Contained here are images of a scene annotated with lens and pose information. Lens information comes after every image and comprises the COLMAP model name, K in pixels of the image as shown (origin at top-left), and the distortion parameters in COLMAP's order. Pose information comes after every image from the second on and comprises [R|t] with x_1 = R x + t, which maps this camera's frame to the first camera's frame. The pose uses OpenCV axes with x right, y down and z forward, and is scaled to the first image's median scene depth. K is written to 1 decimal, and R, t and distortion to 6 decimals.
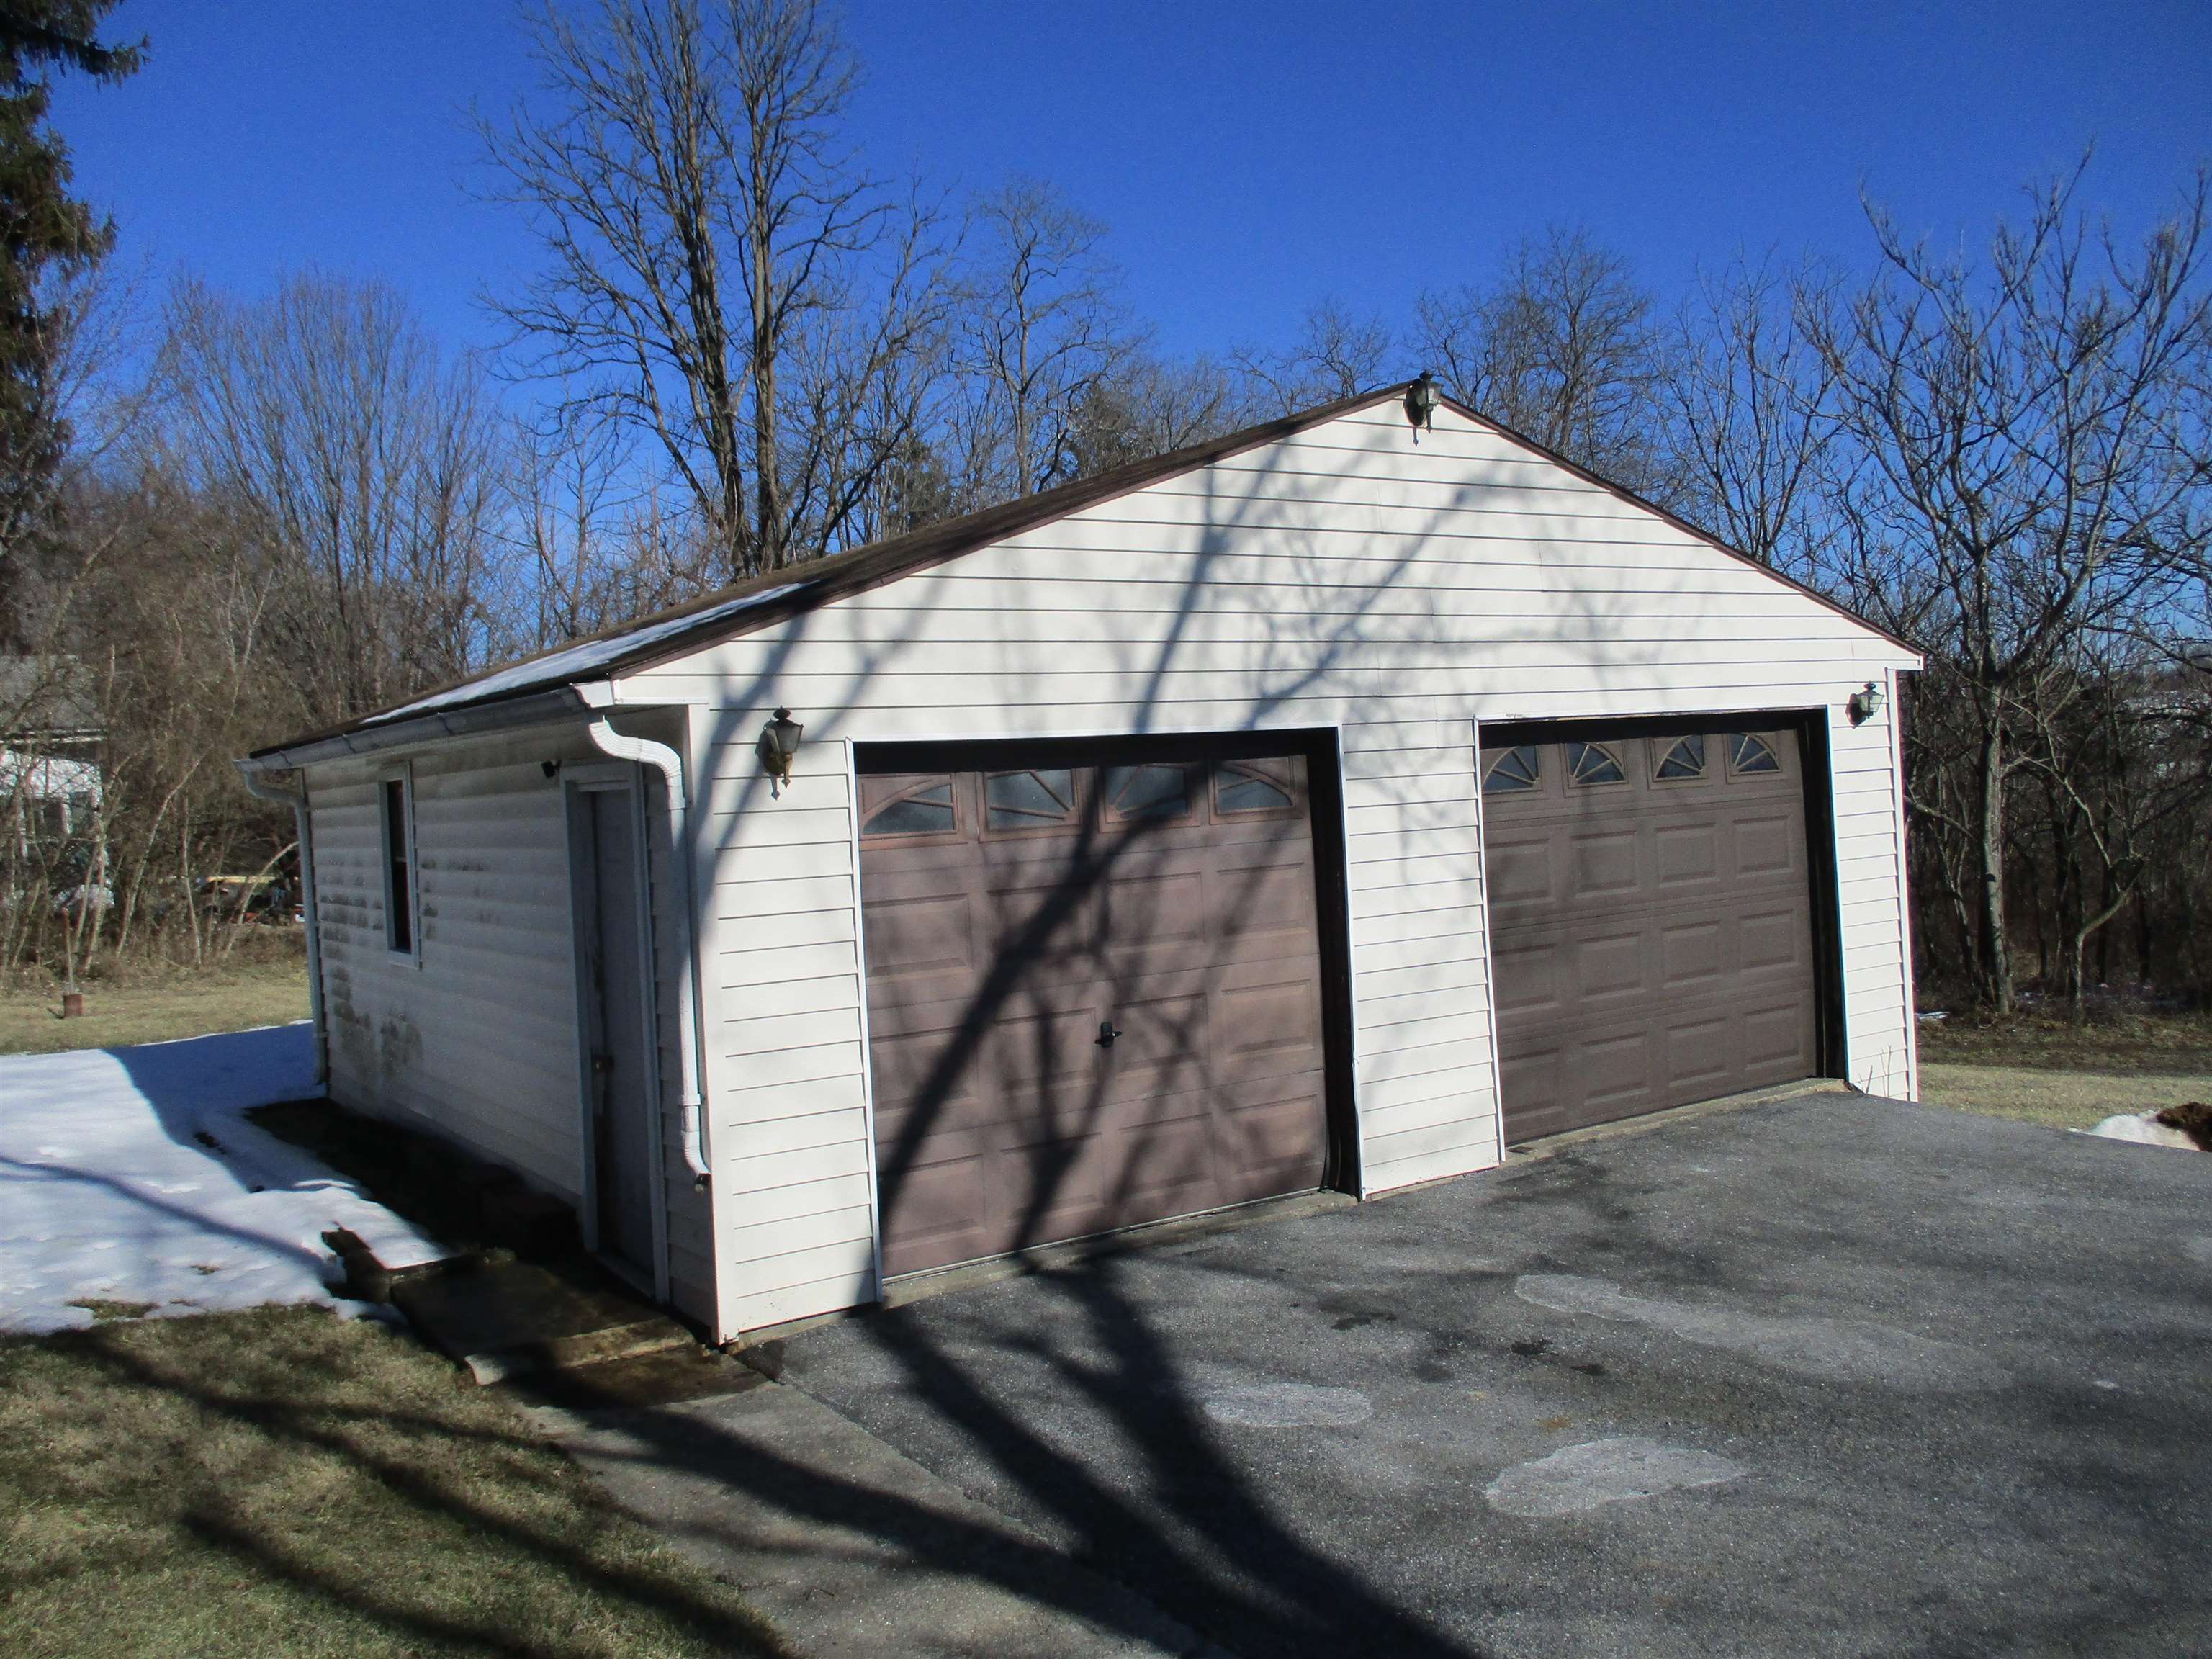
lens RADIAL K [[1842.1, 0, 1117.2], [0, 1842.1, 815.6], [0, 0, 1]] dist [-0.026505, -0.002547]
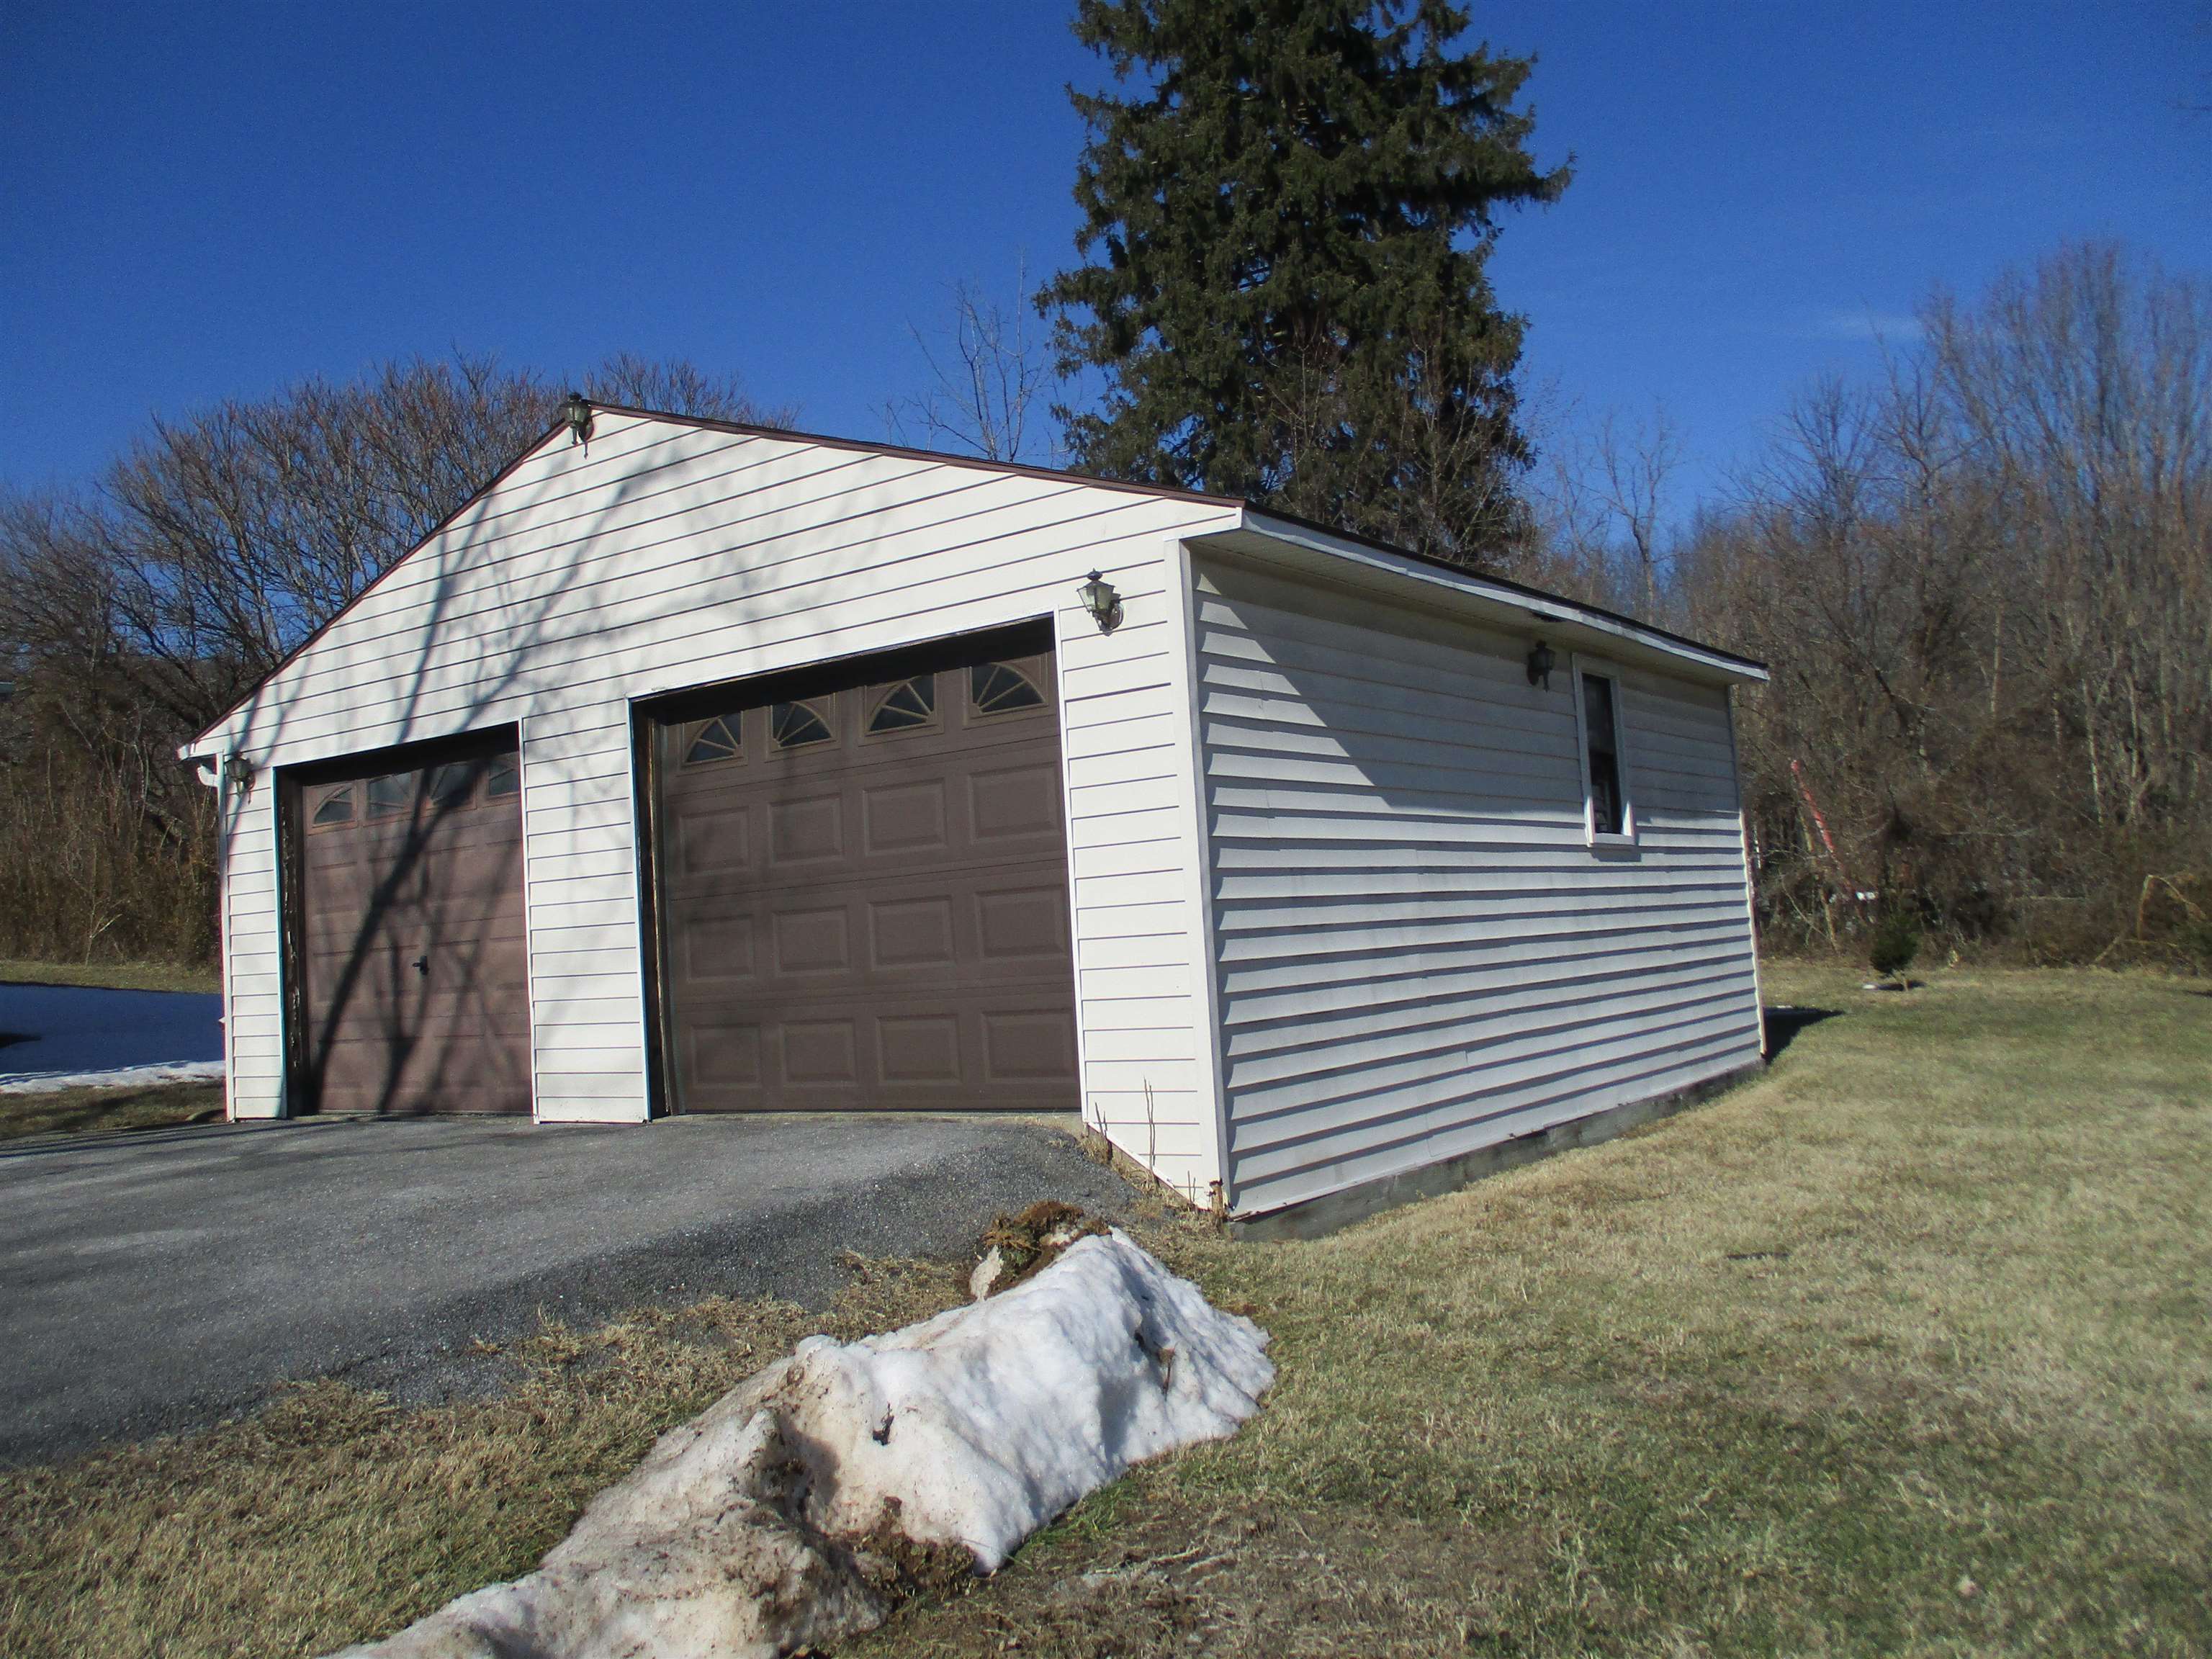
lens RADIAL K [[1842.1, 0, 1096.0], [0, 1842.1, 821.2], [0, 0, 1]] dist [-0.026505, -0.002547]
pose [[0.353899, -0.031389, -0.934757, 1.372300], [0.024984, 0.999397, -0.024101, 0.055389], [0.934950, -0.014825, 0.354470, 0.938194]]
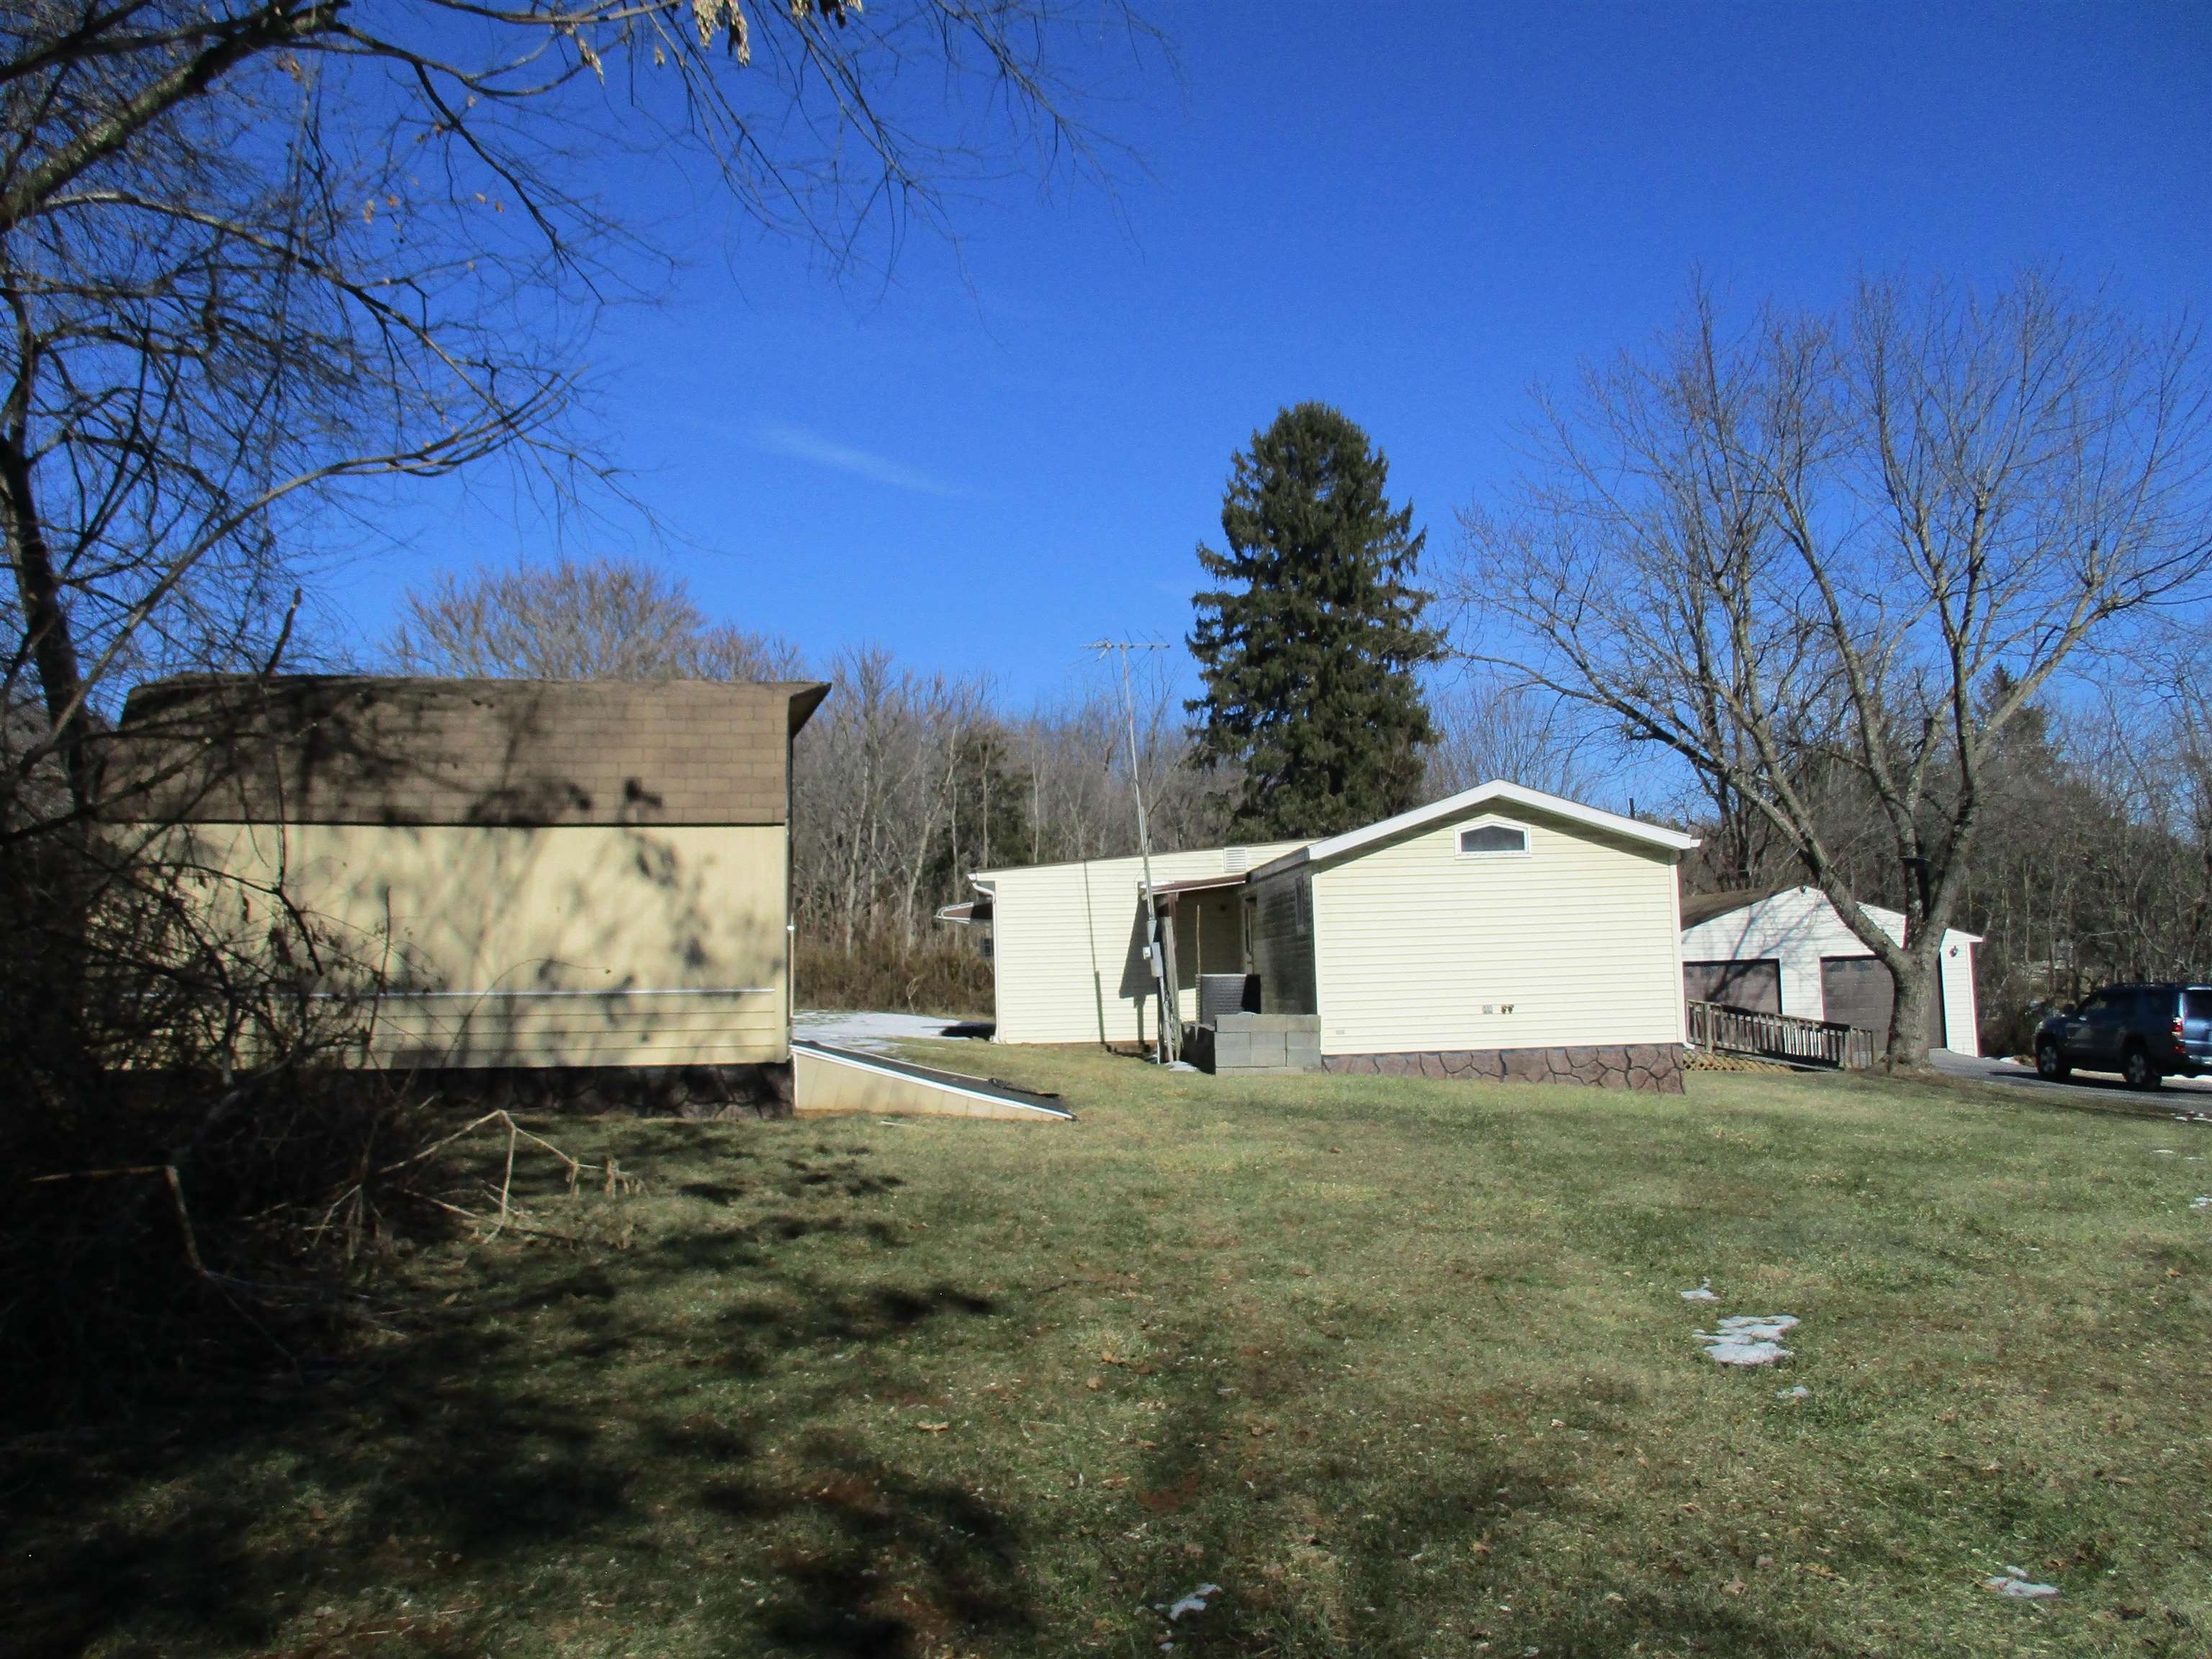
lens RADIAL K [[1842.1, 0, 1084.5], [0, 1842.1, 842.1], [0, 0, 1]] dist [-0.026505, -0.002547]
pose [[0.851459, -0.008993, -0.524344, 1.106904], [-0.023274, 0.998220, -0.054914, -0.043387], [0.523904, 0.058960, 0.849734, -4.145174]]
